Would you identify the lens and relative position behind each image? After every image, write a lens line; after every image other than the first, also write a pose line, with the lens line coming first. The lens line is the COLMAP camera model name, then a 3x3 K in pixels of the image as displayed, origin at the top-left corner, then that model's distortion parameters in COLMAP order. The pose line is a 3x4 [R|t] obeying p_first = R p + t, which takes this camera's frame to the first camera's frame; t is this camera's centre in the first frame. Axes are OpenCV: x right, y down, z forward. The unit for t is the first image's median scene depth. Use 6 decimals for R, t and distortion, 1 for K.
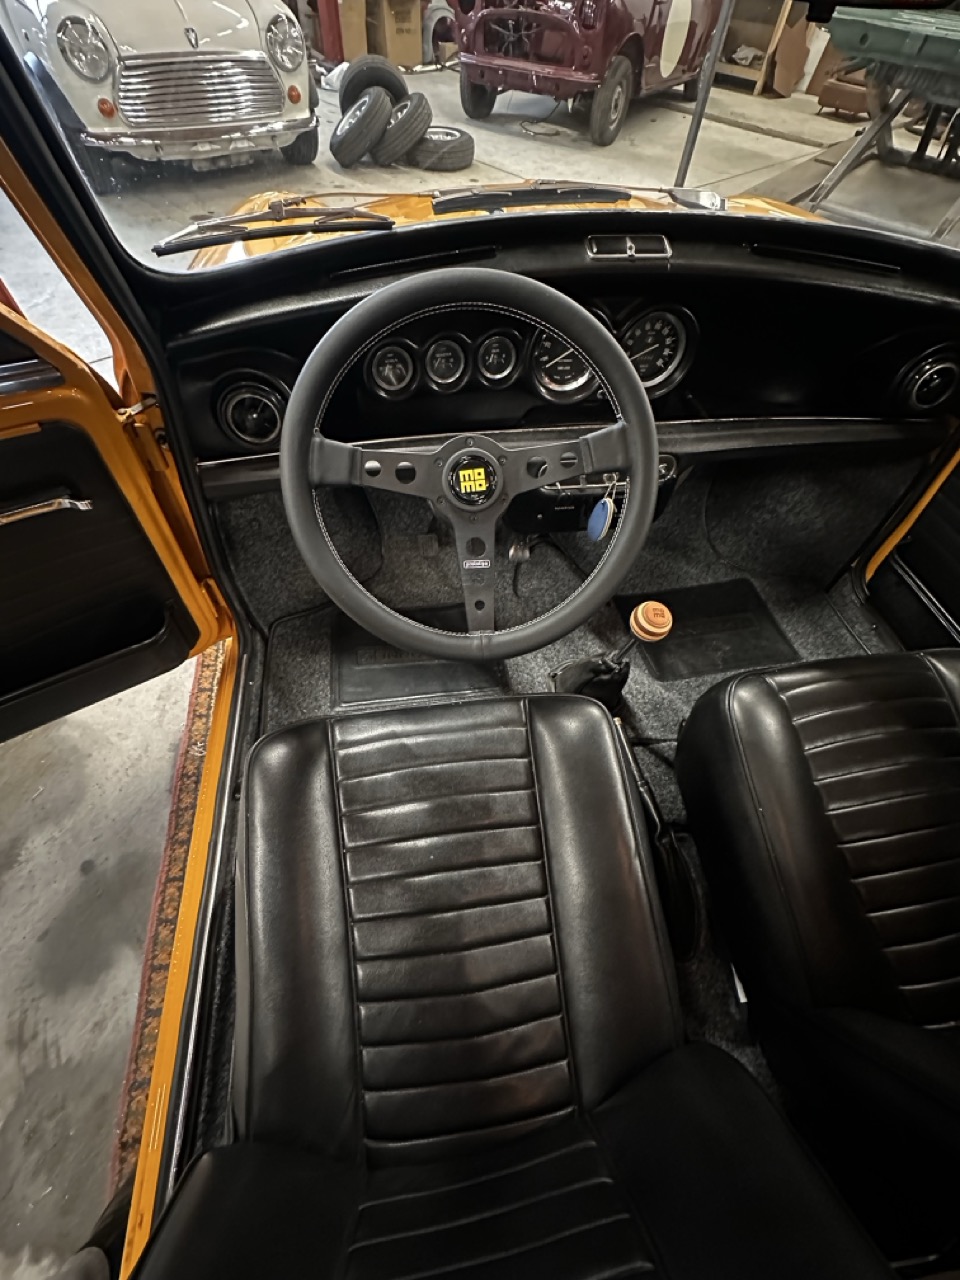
lens RADIAL K [[508.3, 0, 479.0], [0, 508.3, 641.6], [0, 0, 1]] dist [-0.008849, 0.000558]
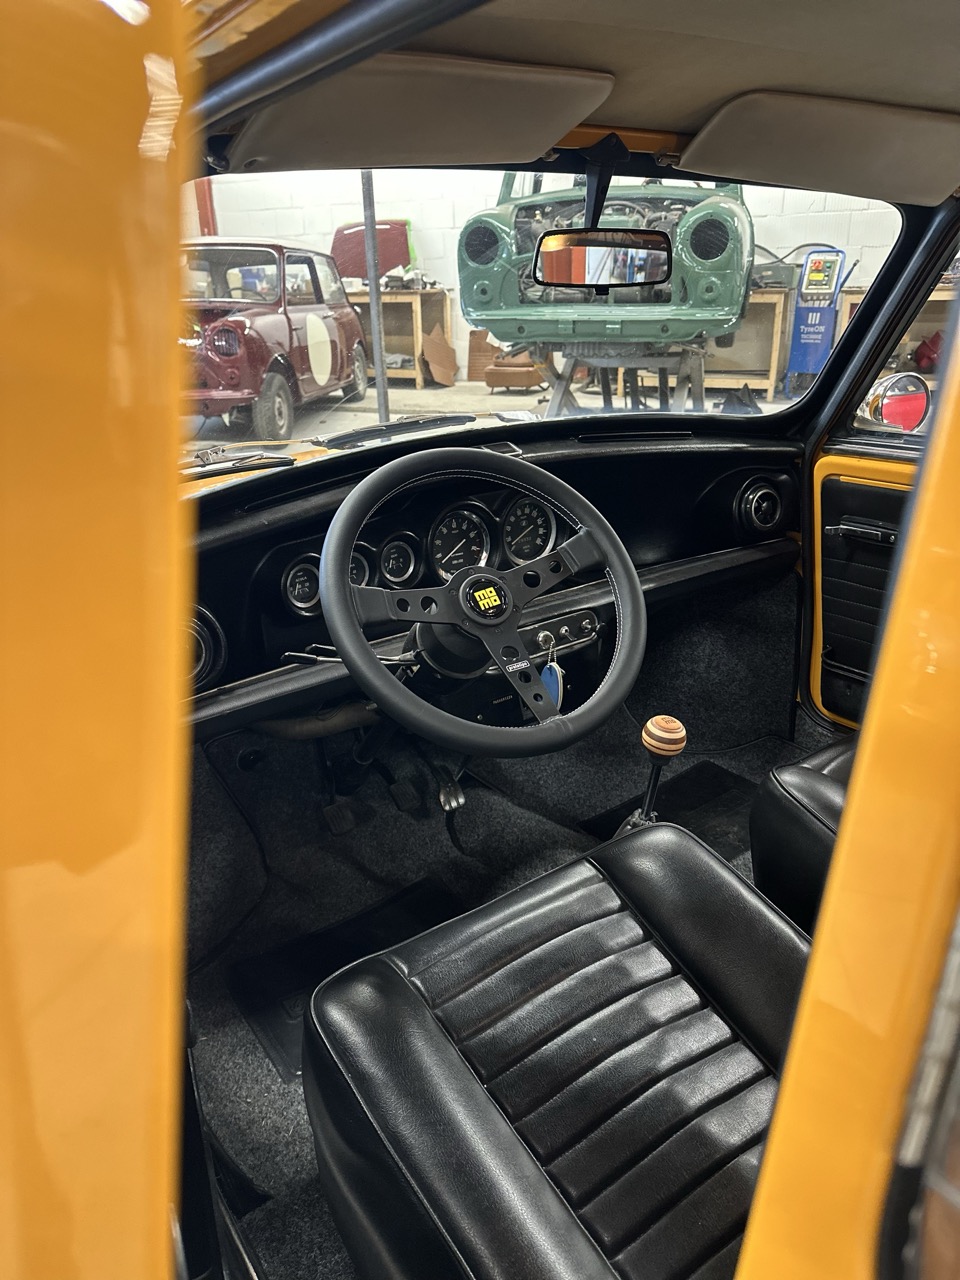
lens RADIAL K [[900.8, 0, 481.6], [0, 900.8, 644.1], [0, 0, 1]] dist [0.050253, -0.062555]
pose [[0.894138, -0.224233, 0.387604, -0.111981], [0.399410, 0.790721, -0.463931, 0.091484], [-0.202458, 0.569631, 0.796575, -0.066513]]
